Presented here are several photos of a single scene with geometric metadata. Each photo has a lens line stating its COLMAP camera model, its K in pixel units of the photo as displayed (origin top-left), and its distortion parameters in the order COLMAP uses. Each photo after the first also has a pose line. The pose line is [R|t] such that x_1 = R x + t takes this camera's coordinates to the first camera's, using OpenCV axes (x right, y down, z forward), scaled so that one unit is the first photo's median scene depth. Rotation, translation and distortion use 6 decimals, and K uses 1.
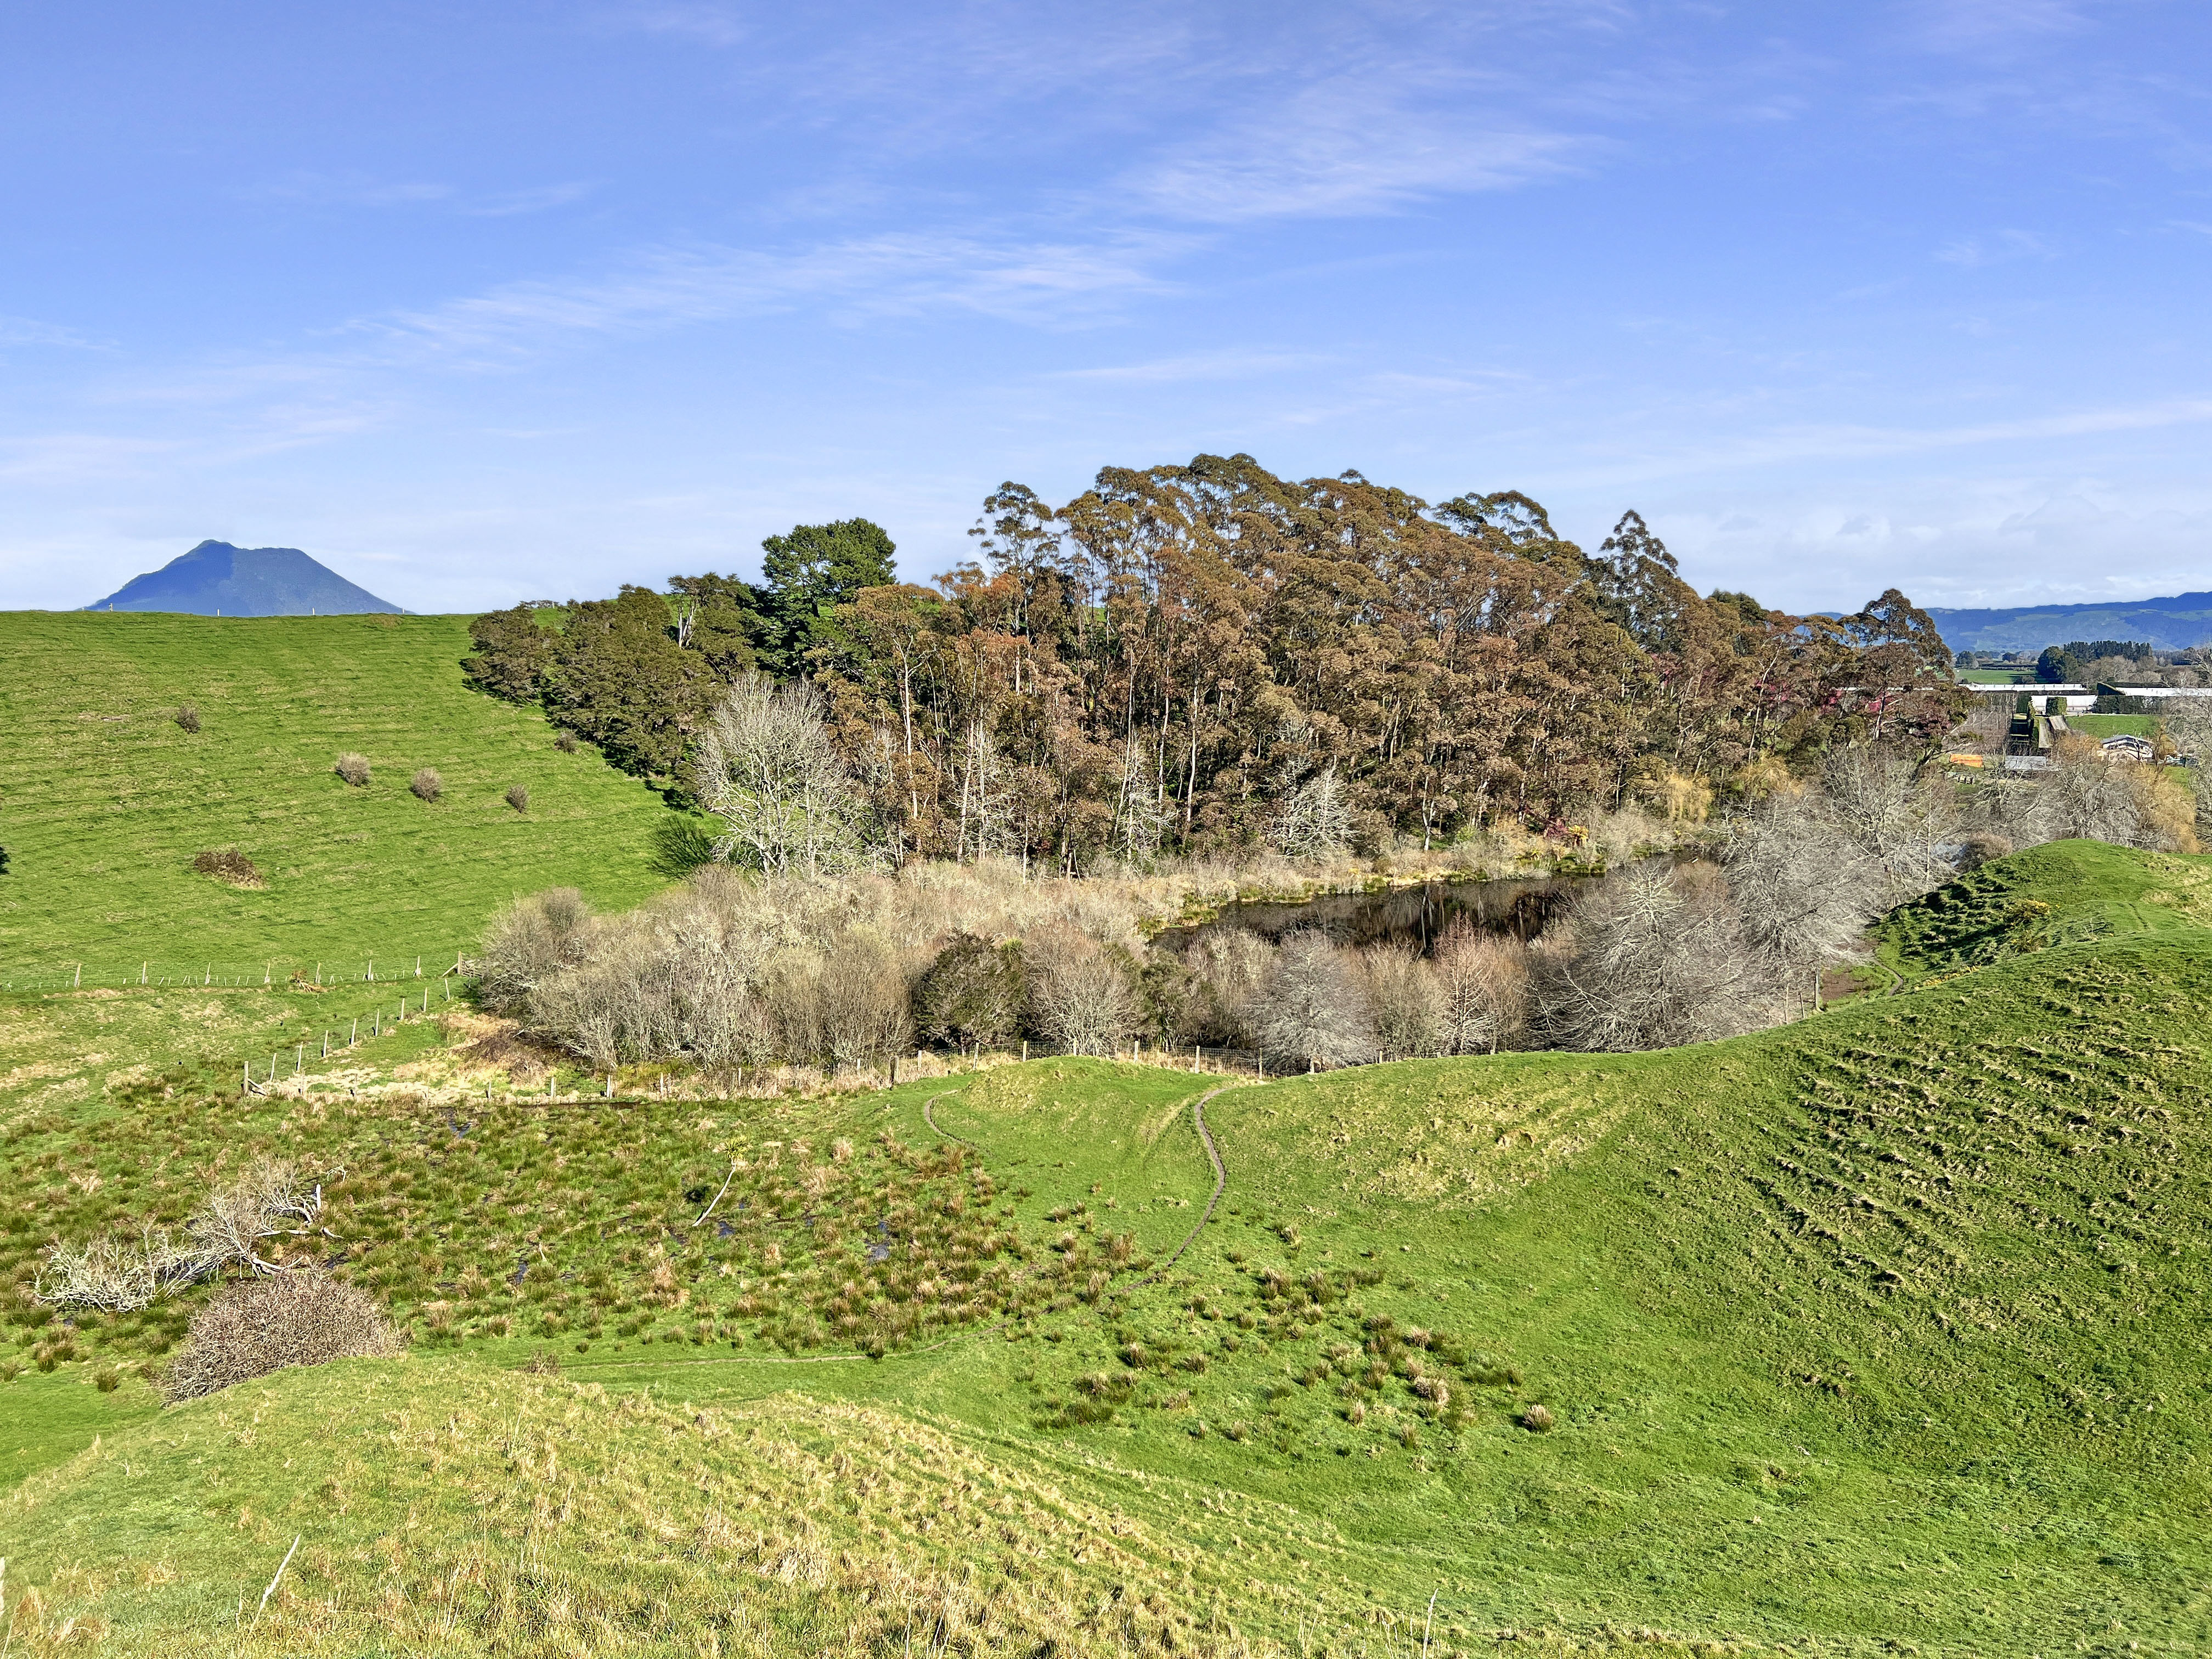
lens RADIAL K [[1629.4, 0, 1111.4], [0, 1629.4, 842.2], [0, 0, 1]] dist [0.076149, -0.136438]
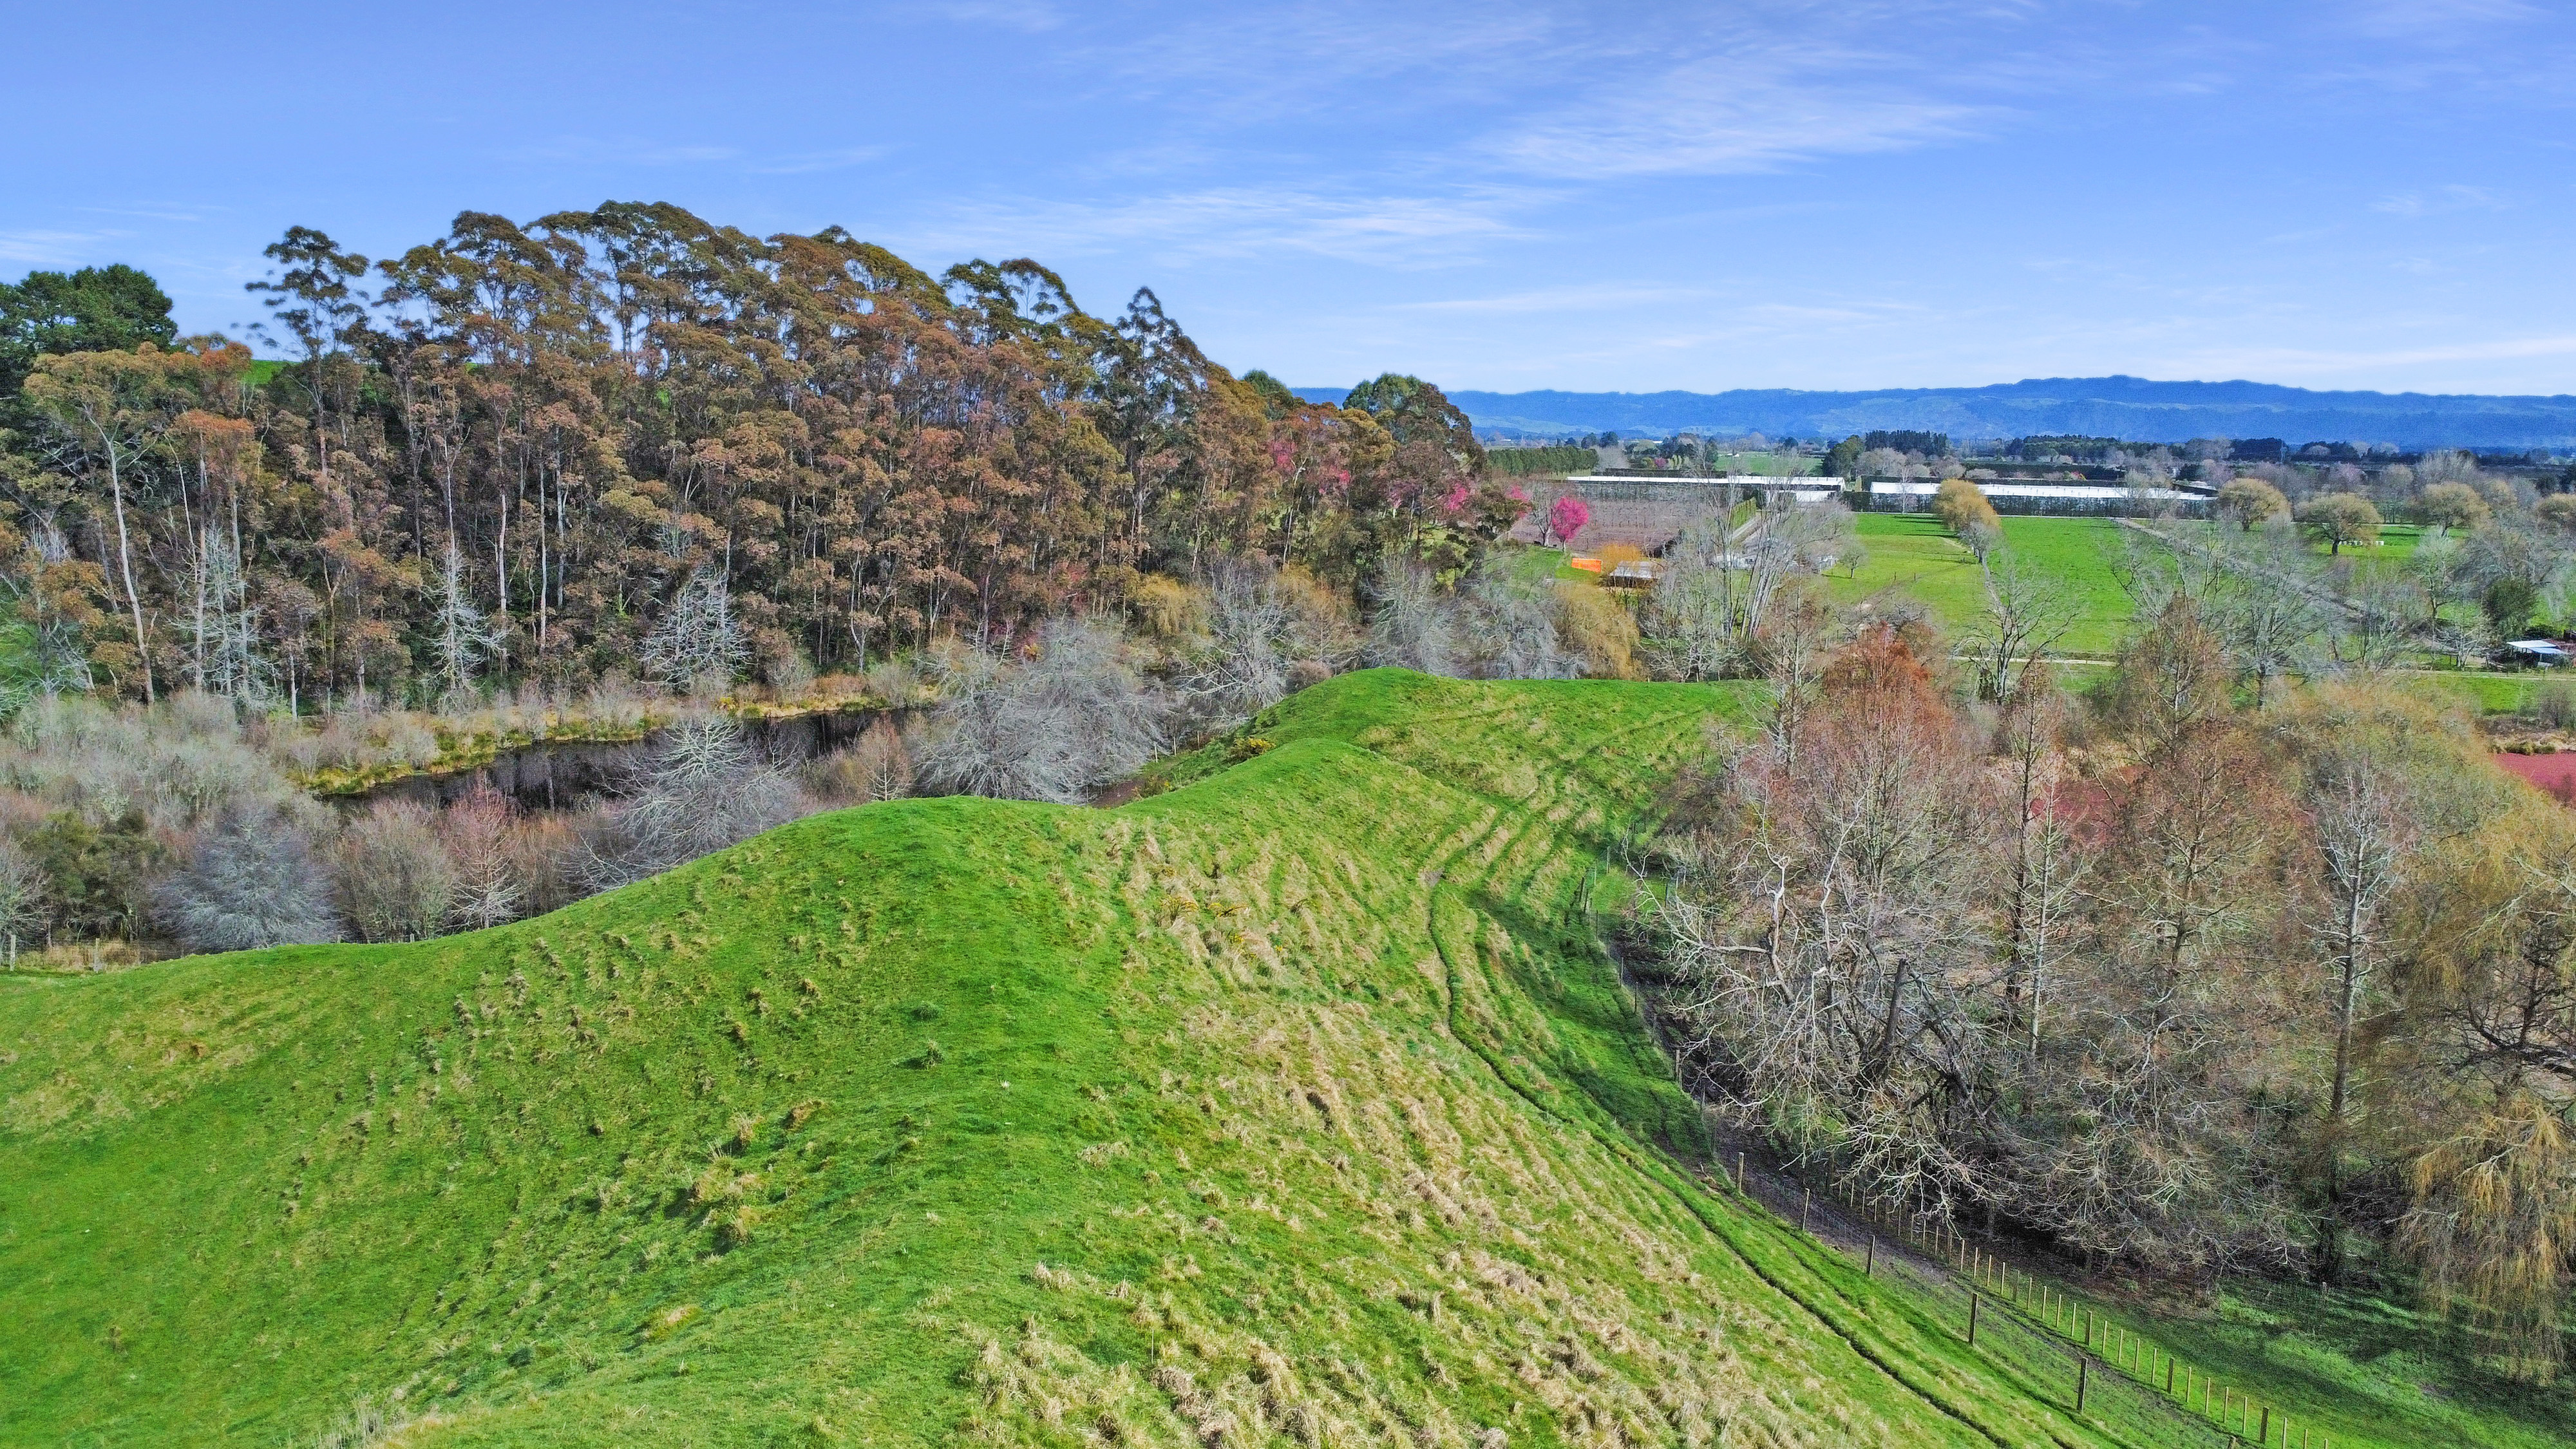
lens RADIAL K [[1893.0, 0, 1288.0], [0, 1893.0, 724.5], [0, 0, 1]] dist [-0.002147, 0.000719]
pose [[0.978344, -0.011389, 0.206671, 0.207440], [0.002233, 0.999008, 0.044480, -0.012169], [-0.206972, -0.043056, 0.977399, -0.033477]]
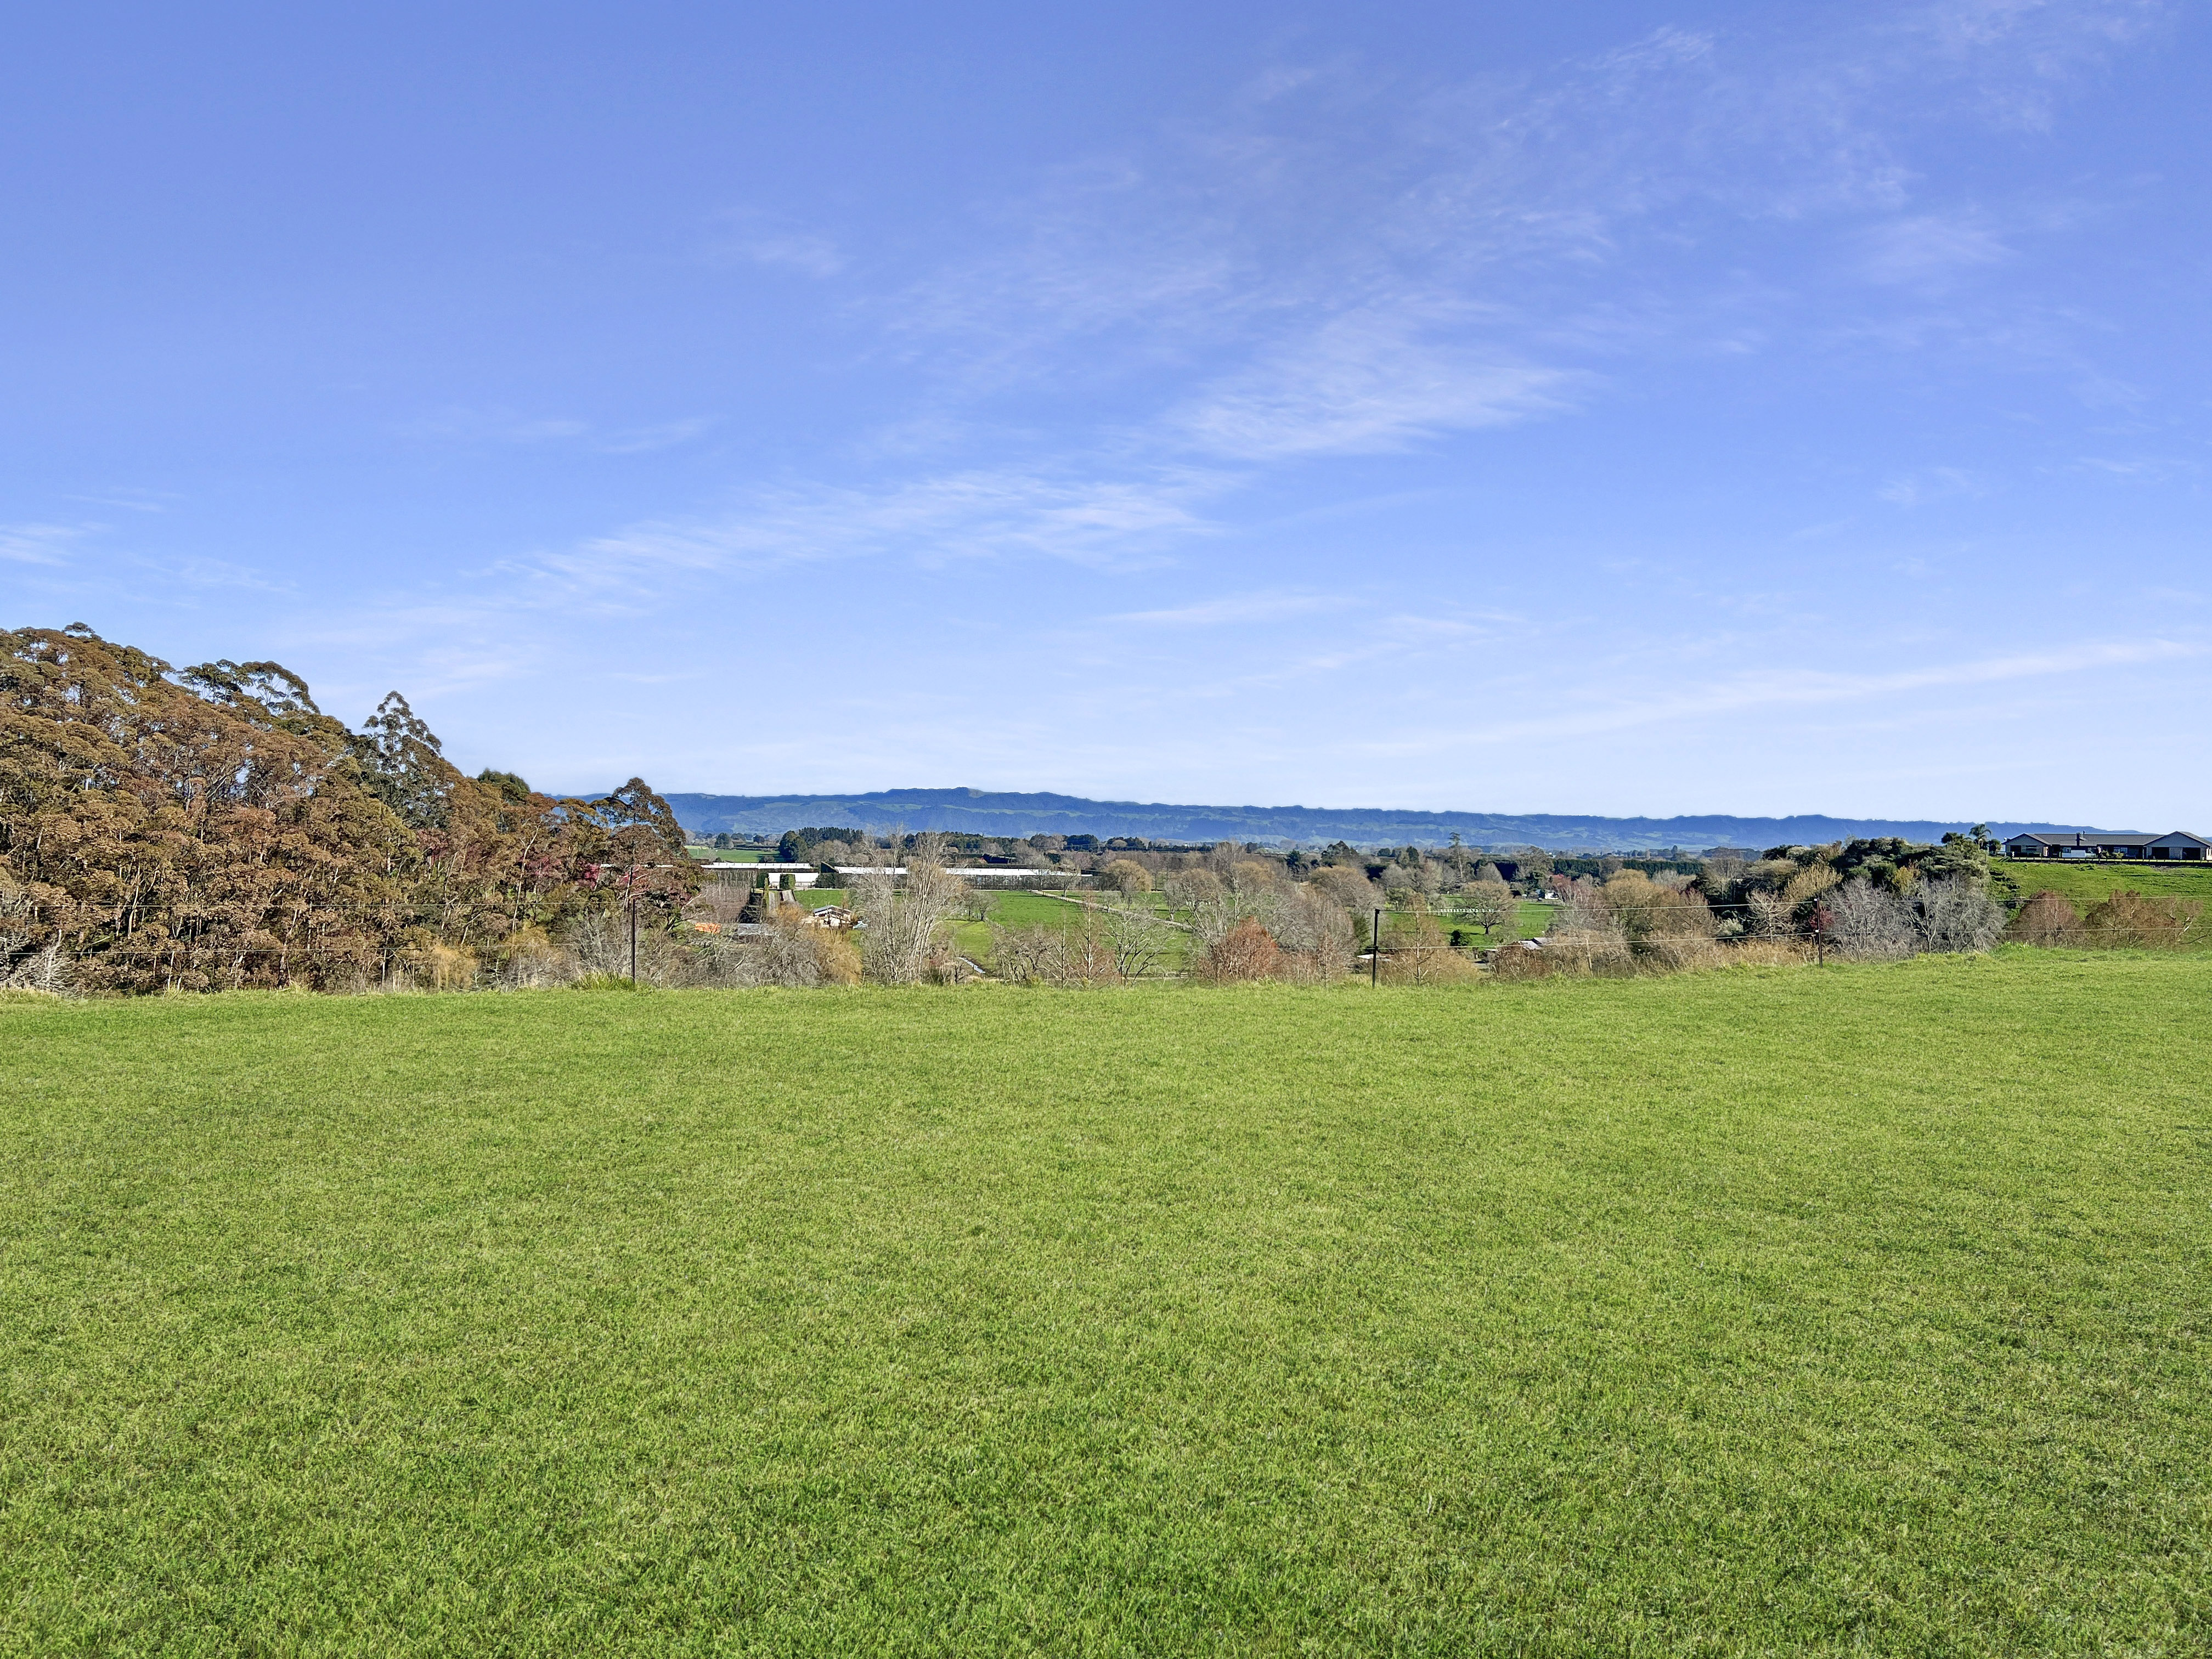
lens RADIAL K [[1642.2, 0, 1120.4], [0, 1642.2, 840.8], [0, 0, 1]] dist [0.004778, -0.006270]
pose [[0.756813, 0.018606, 0.653367, -0.014898], [0.051802, 0.994743, -0.088331, 0.008394], [-0.651576, 0.100695, 0.751870, -0.080546]]
